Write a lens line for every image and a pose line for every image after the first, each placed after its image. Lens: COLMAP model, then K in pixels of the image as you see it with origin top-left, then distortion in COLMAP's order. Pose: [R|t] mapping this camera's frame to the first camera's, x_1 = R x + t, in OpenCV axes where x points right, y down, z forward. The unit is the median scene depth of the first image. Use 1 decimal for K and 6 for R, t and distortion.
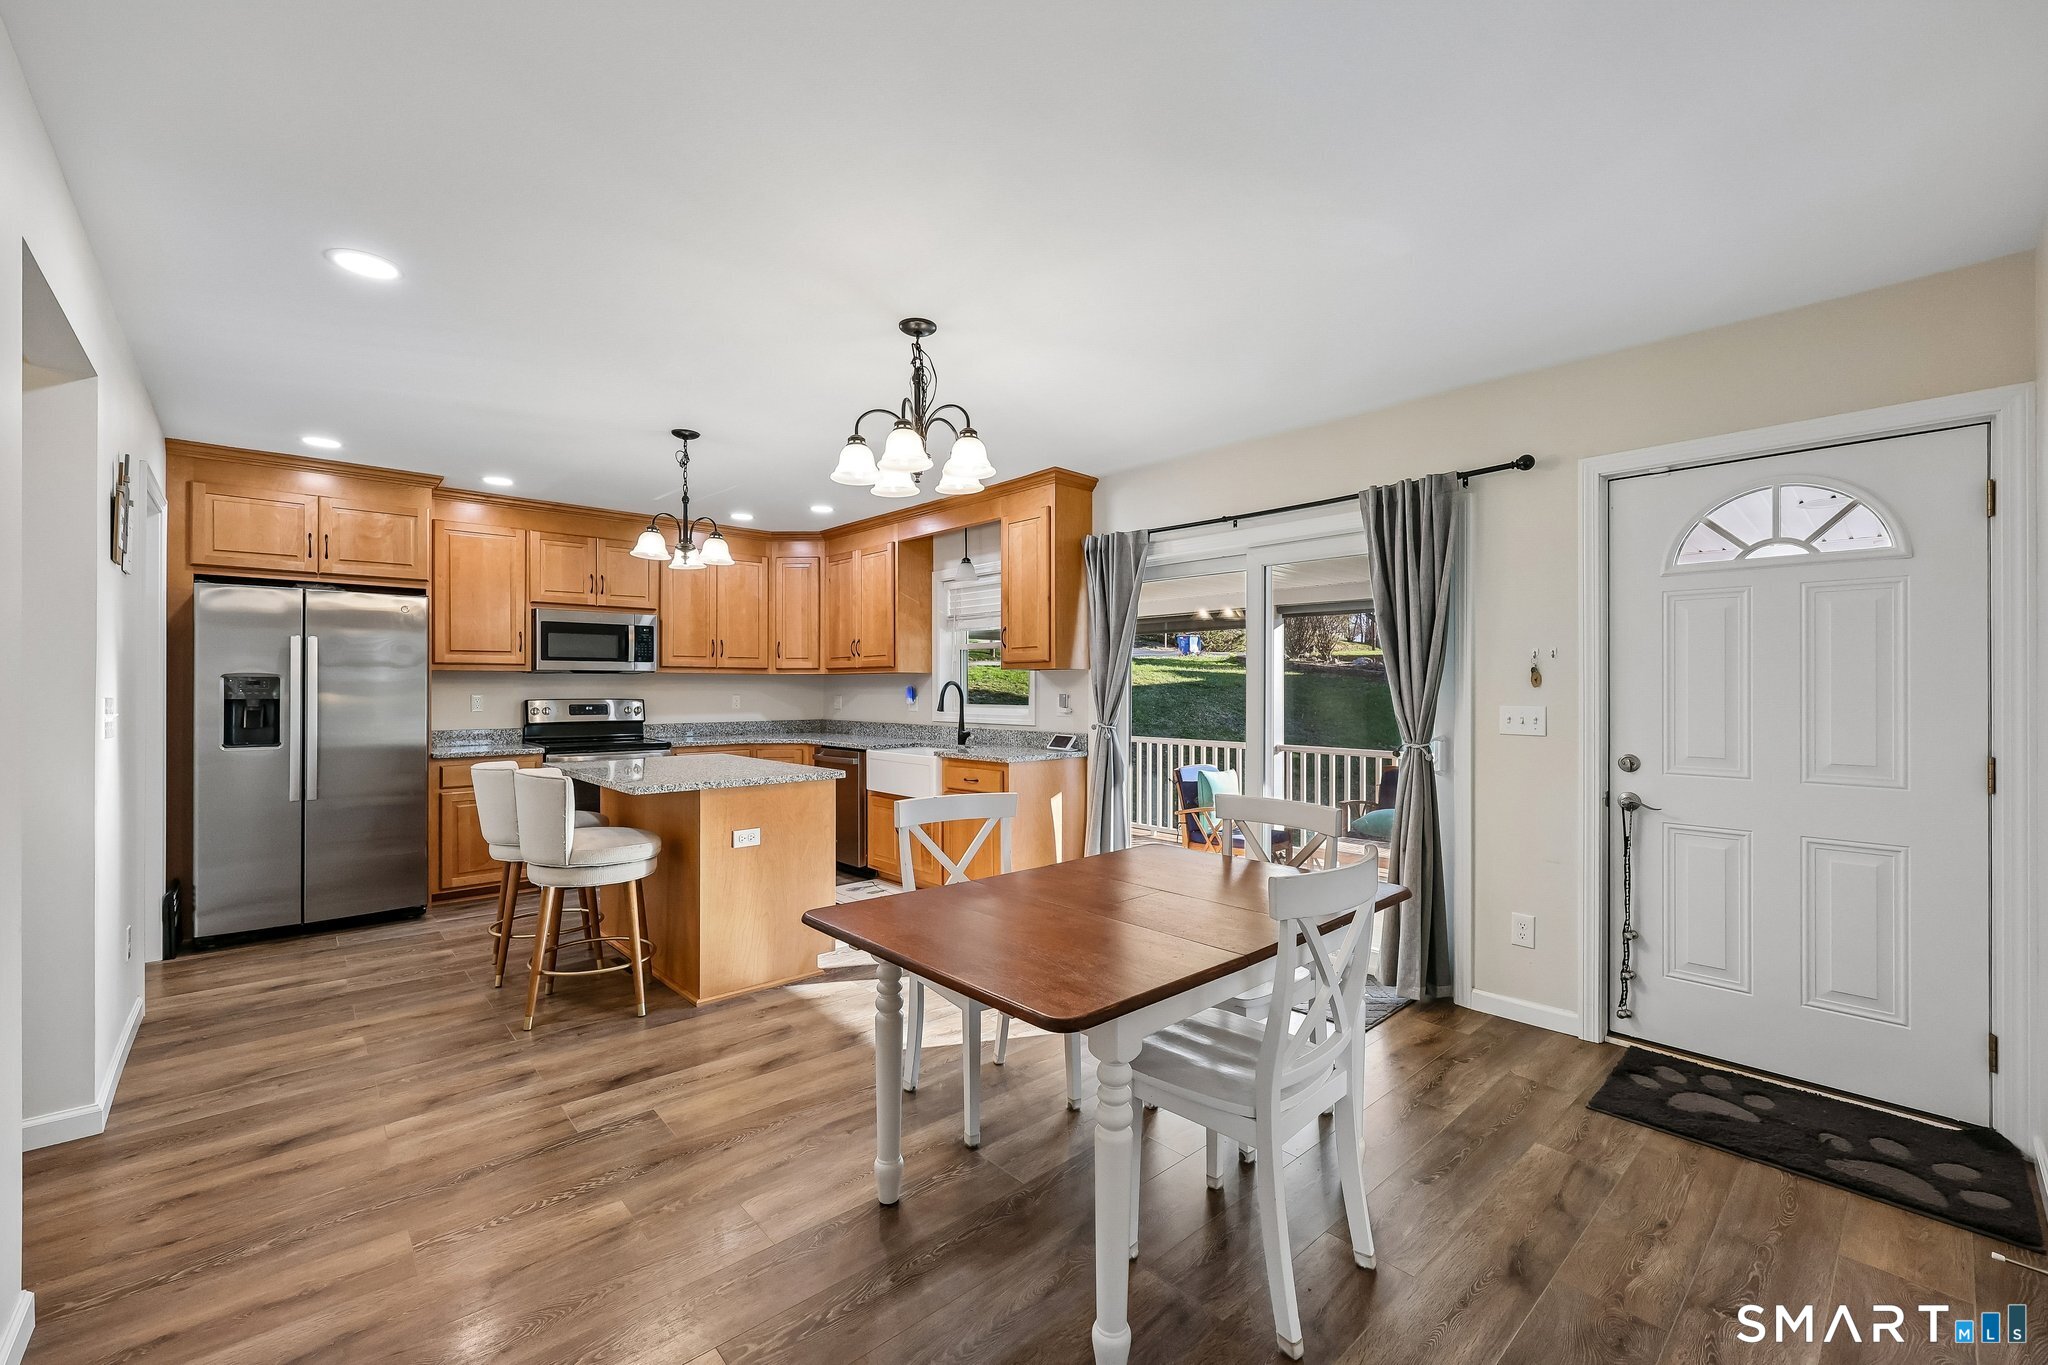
lens RADIAL K [[829.7, 0, 1052.1], [0, 829.7, 682.8], [0, 0, 1]] dist [-0.002115, -0.000745]
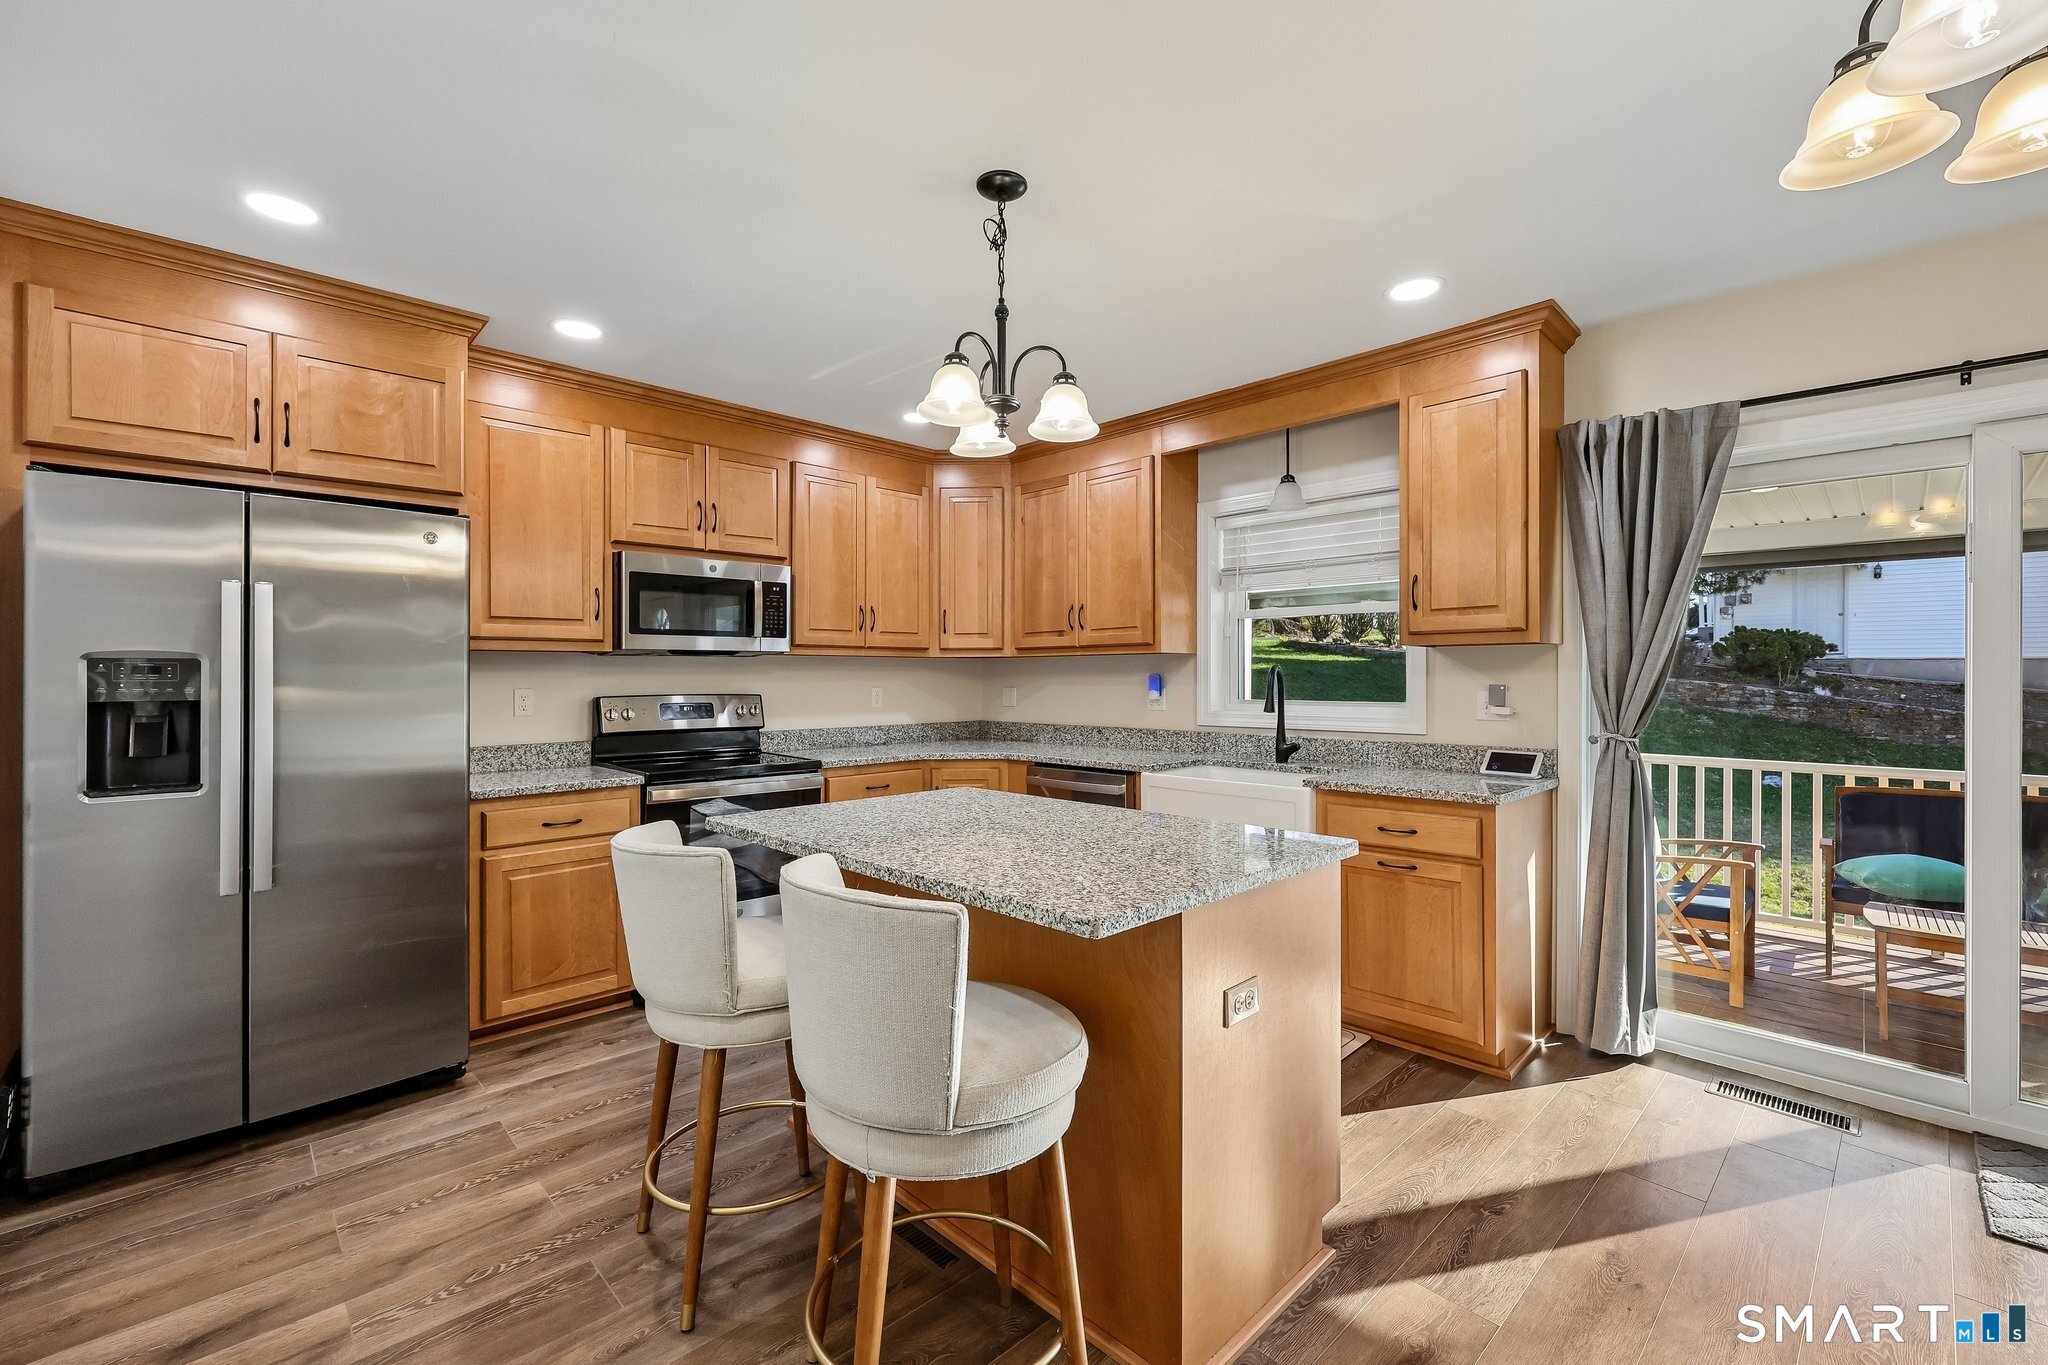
lens RADIAL K [[829.7, 0, 1023.7], [0, 829.7, 671.3], [0, 0, 1]] dist [-0.002115, -0.000745]
pose [[0.999645, -0.003346, 0.026426, -0.378477], [0.003359, 0.999994, -0.000442, 0.002764], [-0.026424, 0.000531, 0.999651, 0.411645]]
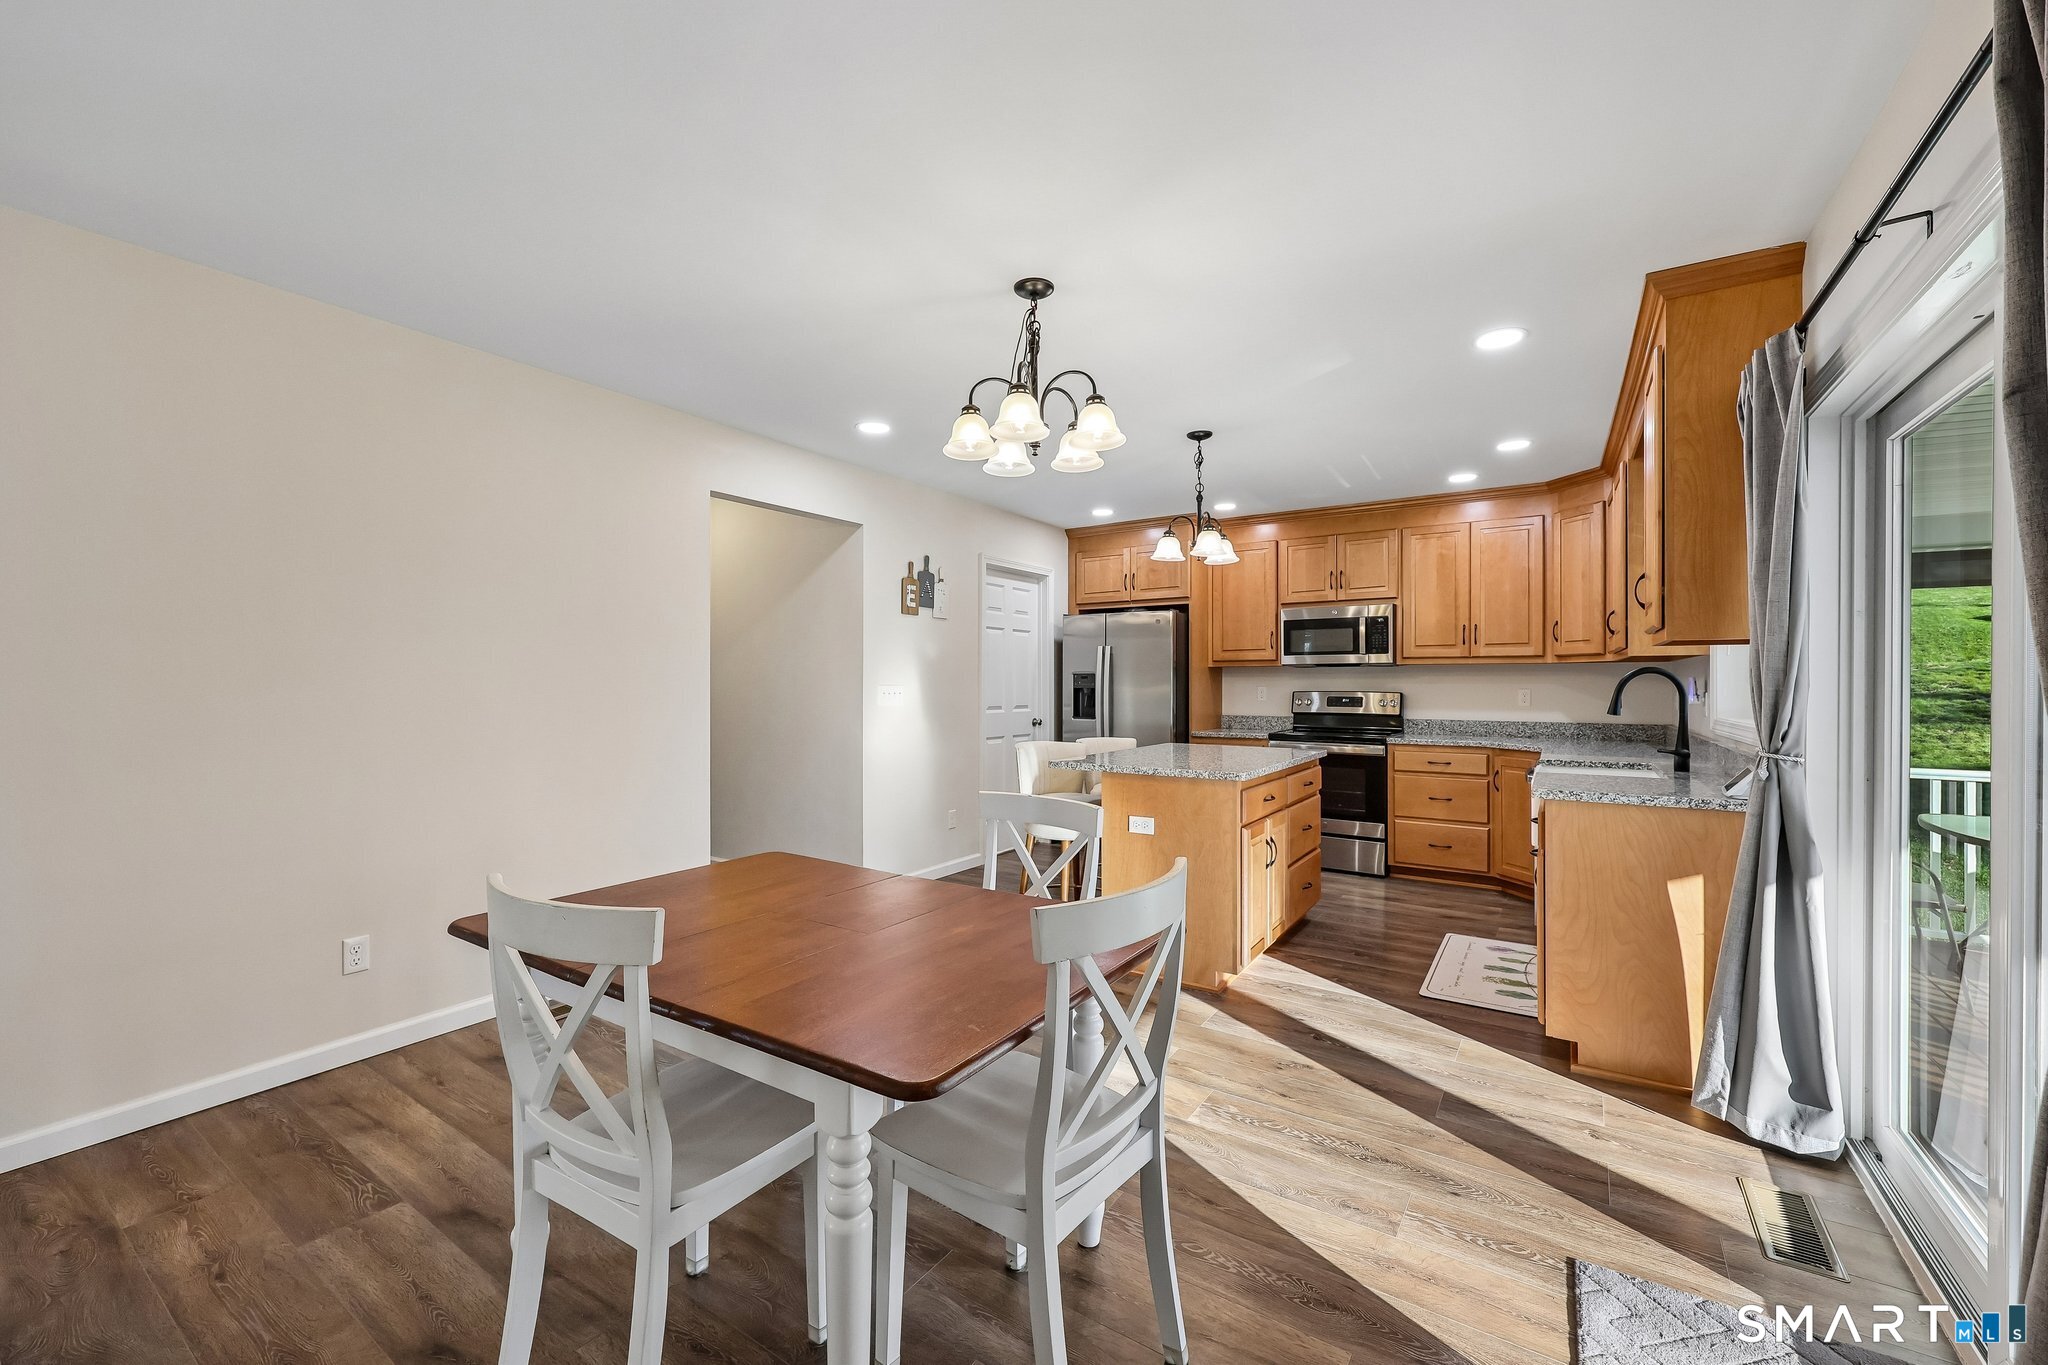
lens RADIAL K [[829.7, 0, 1021.4], [0, 829.7, 680.1], [0, 0, 1]] dist [-0.002115, -0.000745]
pose [[0.216993, -0.003716, -0.976166, 0.437949], [0.004391, 0.999986, -0.002831, 0.007765], [0.976163, -0.003672, 0.217007, 0.467460]]
